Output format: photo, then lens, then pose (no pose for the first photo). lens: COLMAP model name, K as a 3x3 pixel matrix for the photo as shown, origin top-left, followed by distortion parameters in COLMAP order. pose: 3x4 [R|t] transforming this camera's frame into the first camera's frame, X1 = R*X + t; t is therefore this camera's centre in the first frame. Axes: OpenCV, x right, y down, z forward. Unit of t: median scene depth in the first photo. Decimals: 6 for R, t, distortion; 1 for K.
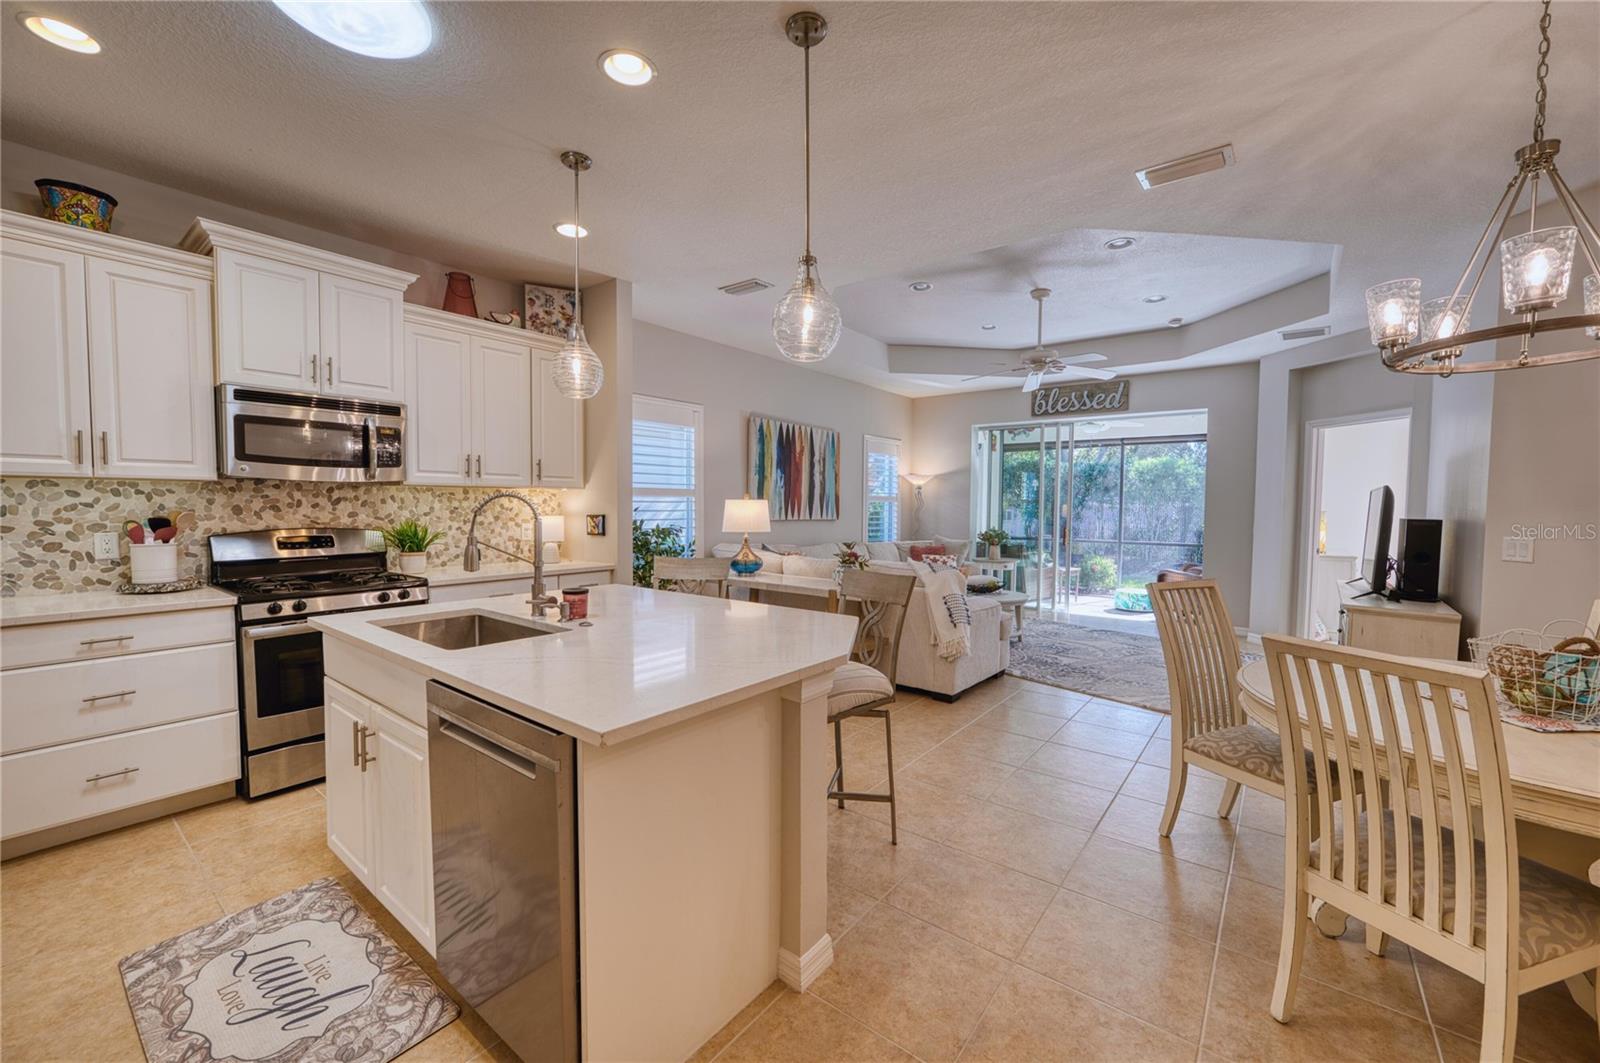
lens RADIAL K [[633.0, 0, 800.0], [0, 633.0, 531.5], [0, 0, 1]] dist [-0.000606, 0.000355]
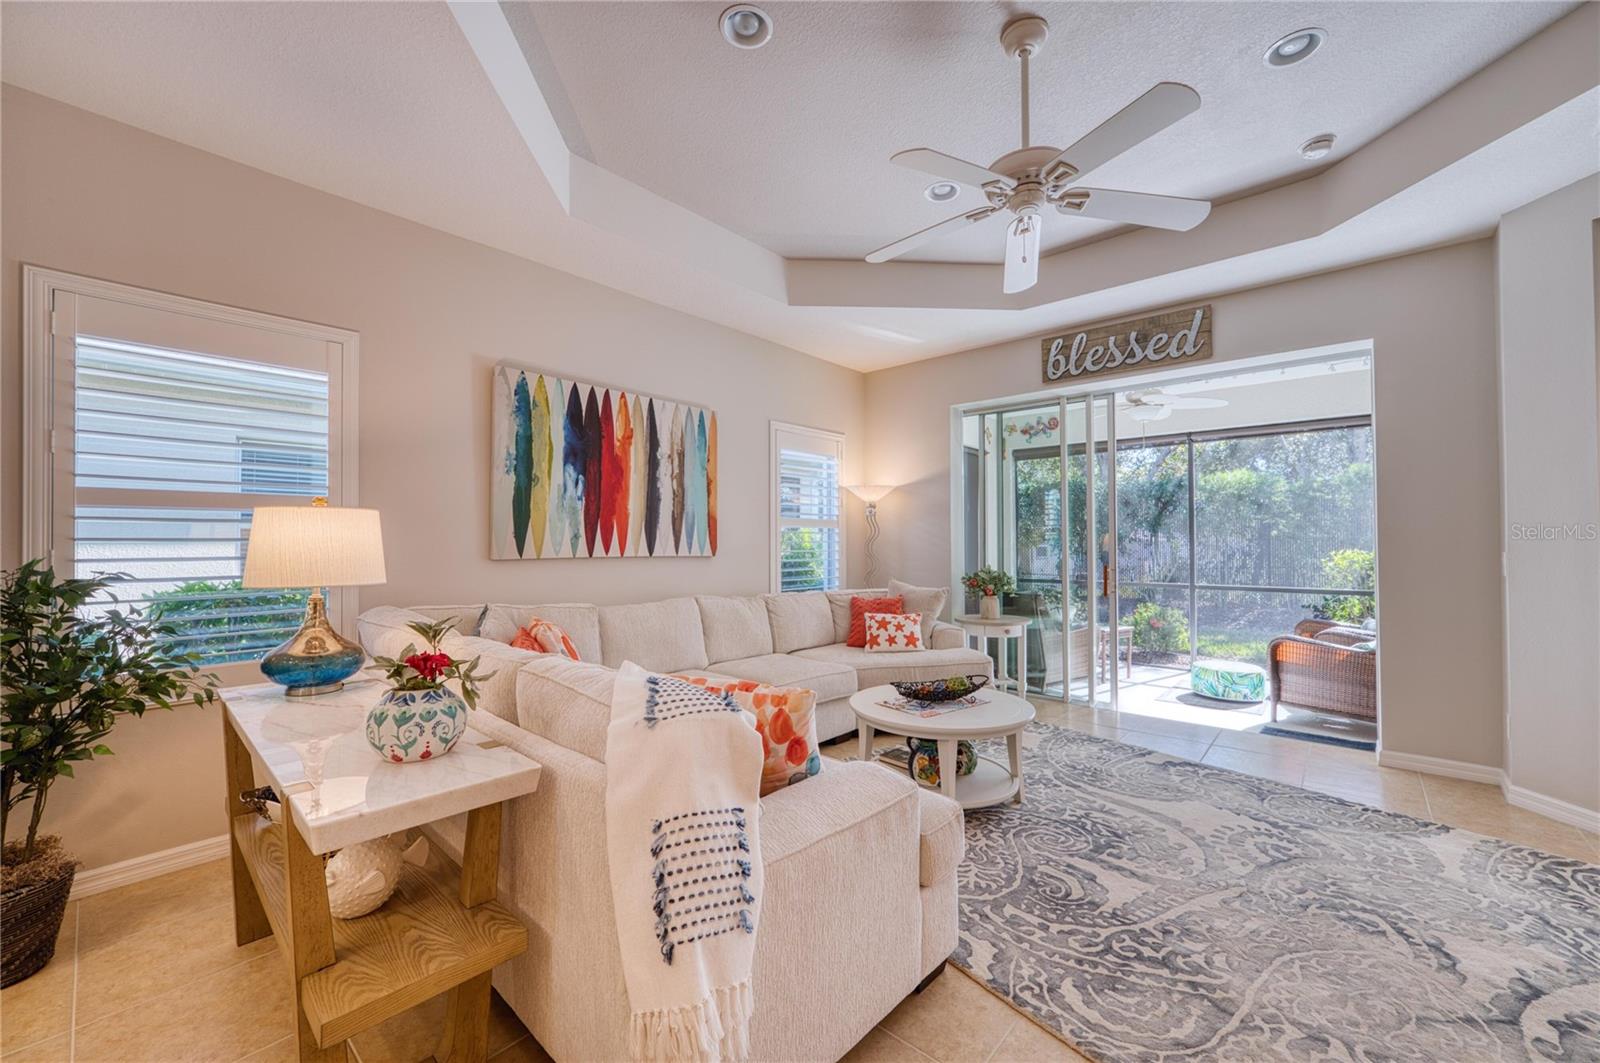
lens RADIAL K [[633.0, 0, 800.0], [0, 633.0, 531.5], [0, 0, 1]] dist [-0.000606, 0.000355]
pose [[0.998213, -0.012093, -0.058519, 0.184793], [0.008524, 0.998110, -0.060858, -0.005314], [0.059145, 0.060251, 0.996429, 0.430357]]
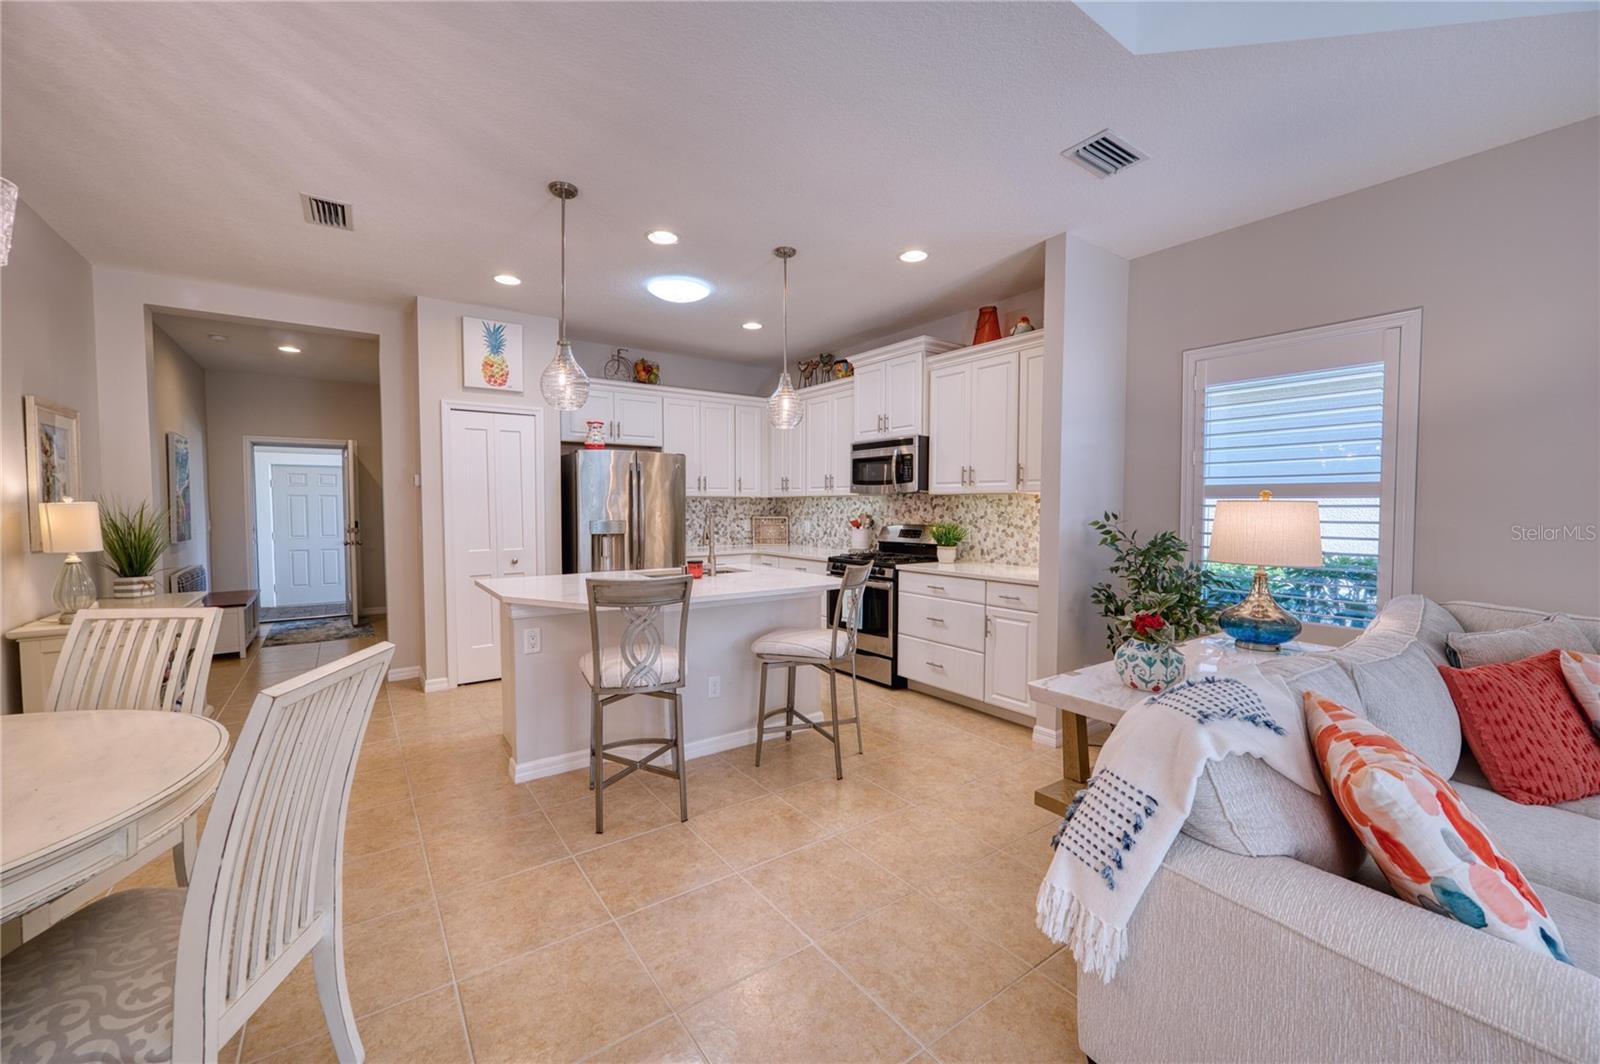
lens RADIAL K [[627.7, 0, 795.5], [0, 627.7, 530.3], [0, 0, 1]] dist [-0.013766, 0.006093]
pose [[-0.282970, 0.031386, -0.958615, 0.365291], [-0.047298, 0.997792, 0.046631, -0.023405], [0.957962, 0.058535, -0.280861, 0.558370]]
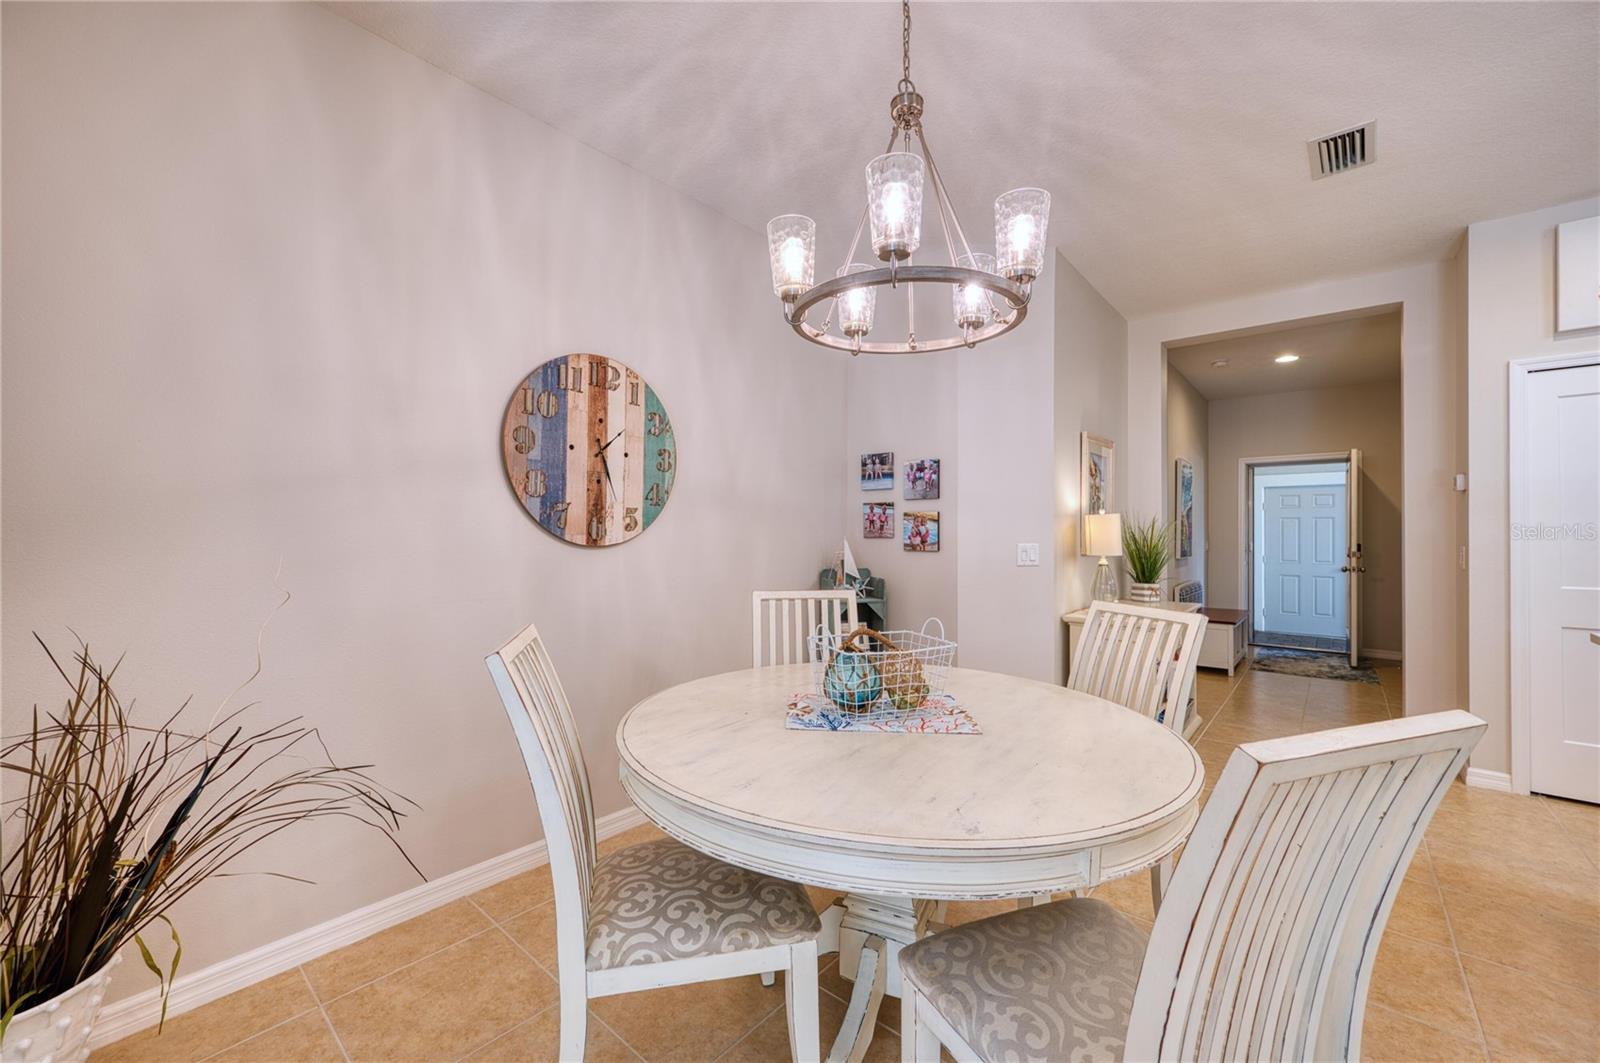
lens RADIAL K [[627.7, 0, 795.5], [0, 627.7, 529.8], [0, 0, 1]] dist [-0.013766, 0.006093]
pose [[-0.998269, -0.012300, 0.057508, 0.319852], [-0.009801, 0.999004, 0.043542, -0.006773], [-0.057987, 0.042903, -0.997395, 0.489737]]
